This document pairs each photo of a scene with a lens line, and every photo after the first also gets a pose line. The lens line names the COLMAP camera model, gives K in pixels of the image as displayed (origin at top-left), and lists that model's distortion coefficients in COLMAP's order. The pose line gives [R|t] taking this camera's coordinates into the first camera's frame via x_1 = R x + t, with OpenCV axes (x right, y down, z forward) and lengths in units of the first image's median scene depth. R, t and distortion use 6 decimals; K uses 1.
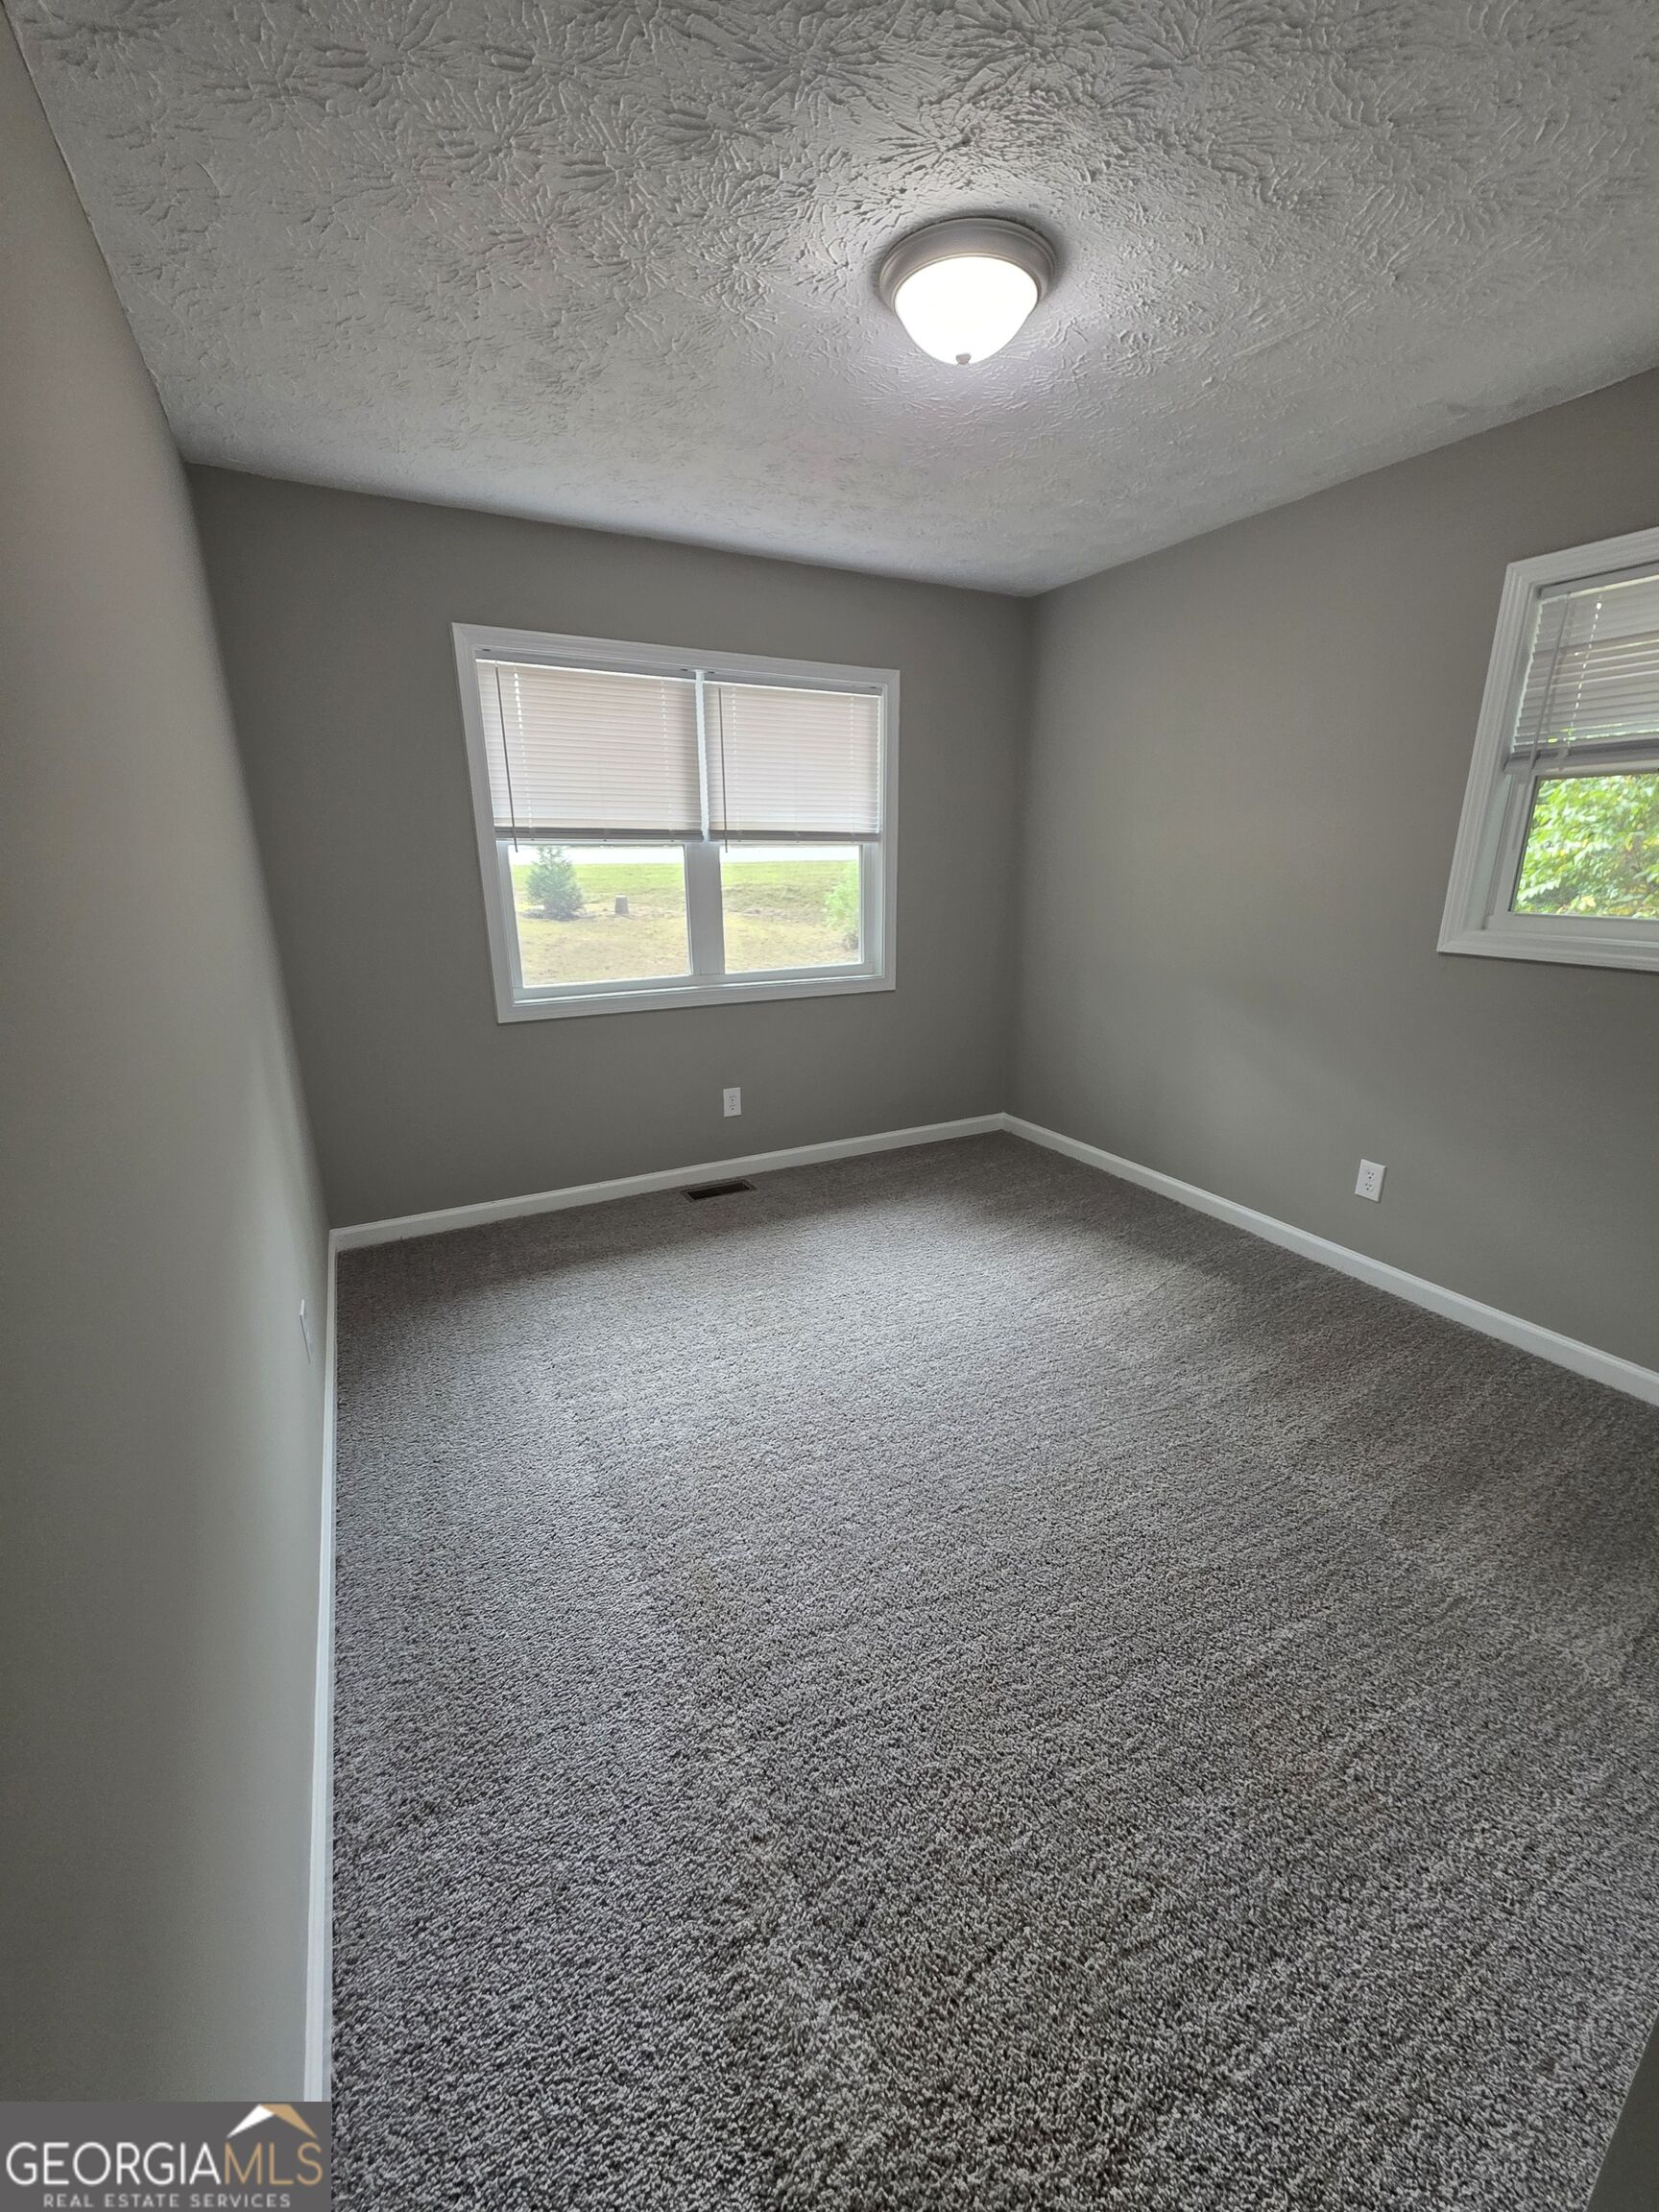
lens RADIAL K [[883.4, 0, 829.5], [0, 883.4, 1106.0], [0, 0, 1]] dist [-0.000950, -0.000306]
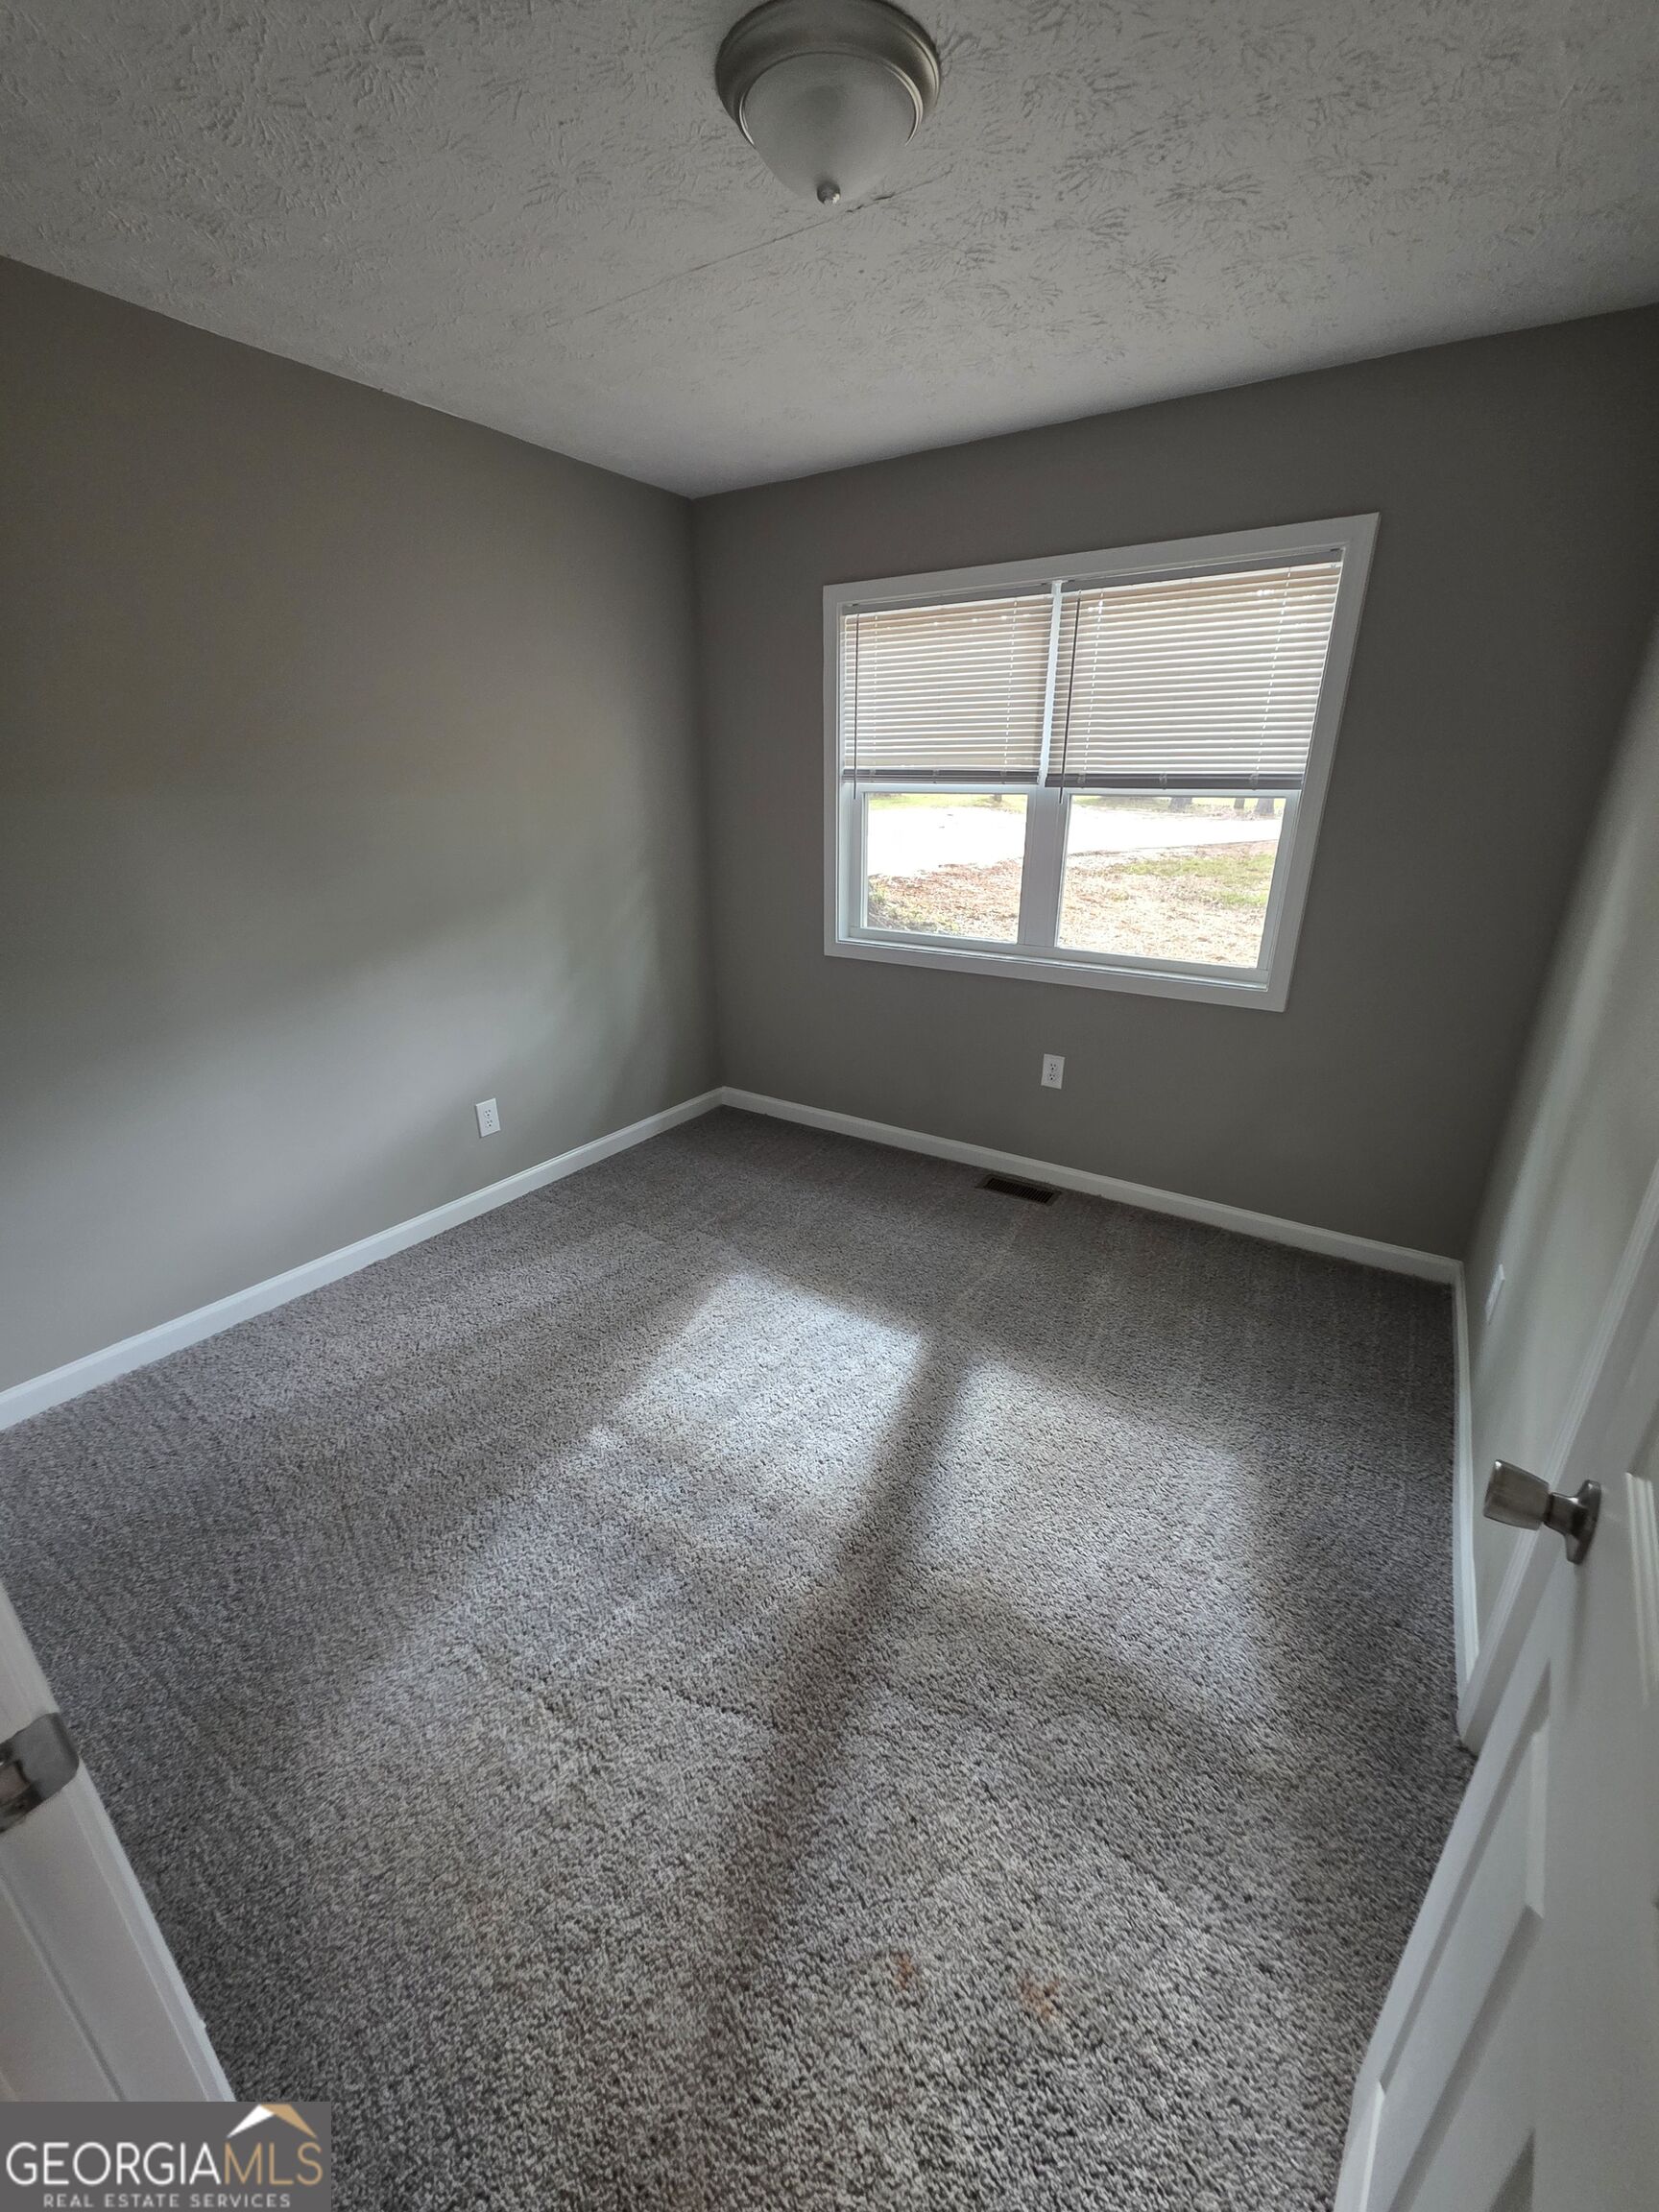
lens RADIAL K [[883.4, 0, 829.5], [0, 883.4, 1106.0], [0, 0, 1]] dist [-0.000950, -0.000306]
pose [[0.480173, 0.298899, -0.824678, 0.538021], [-0.255128, 0.947098, 0.194720, -0.118678], [0.839252, 0.116899, 0.531028, 0.394570]]
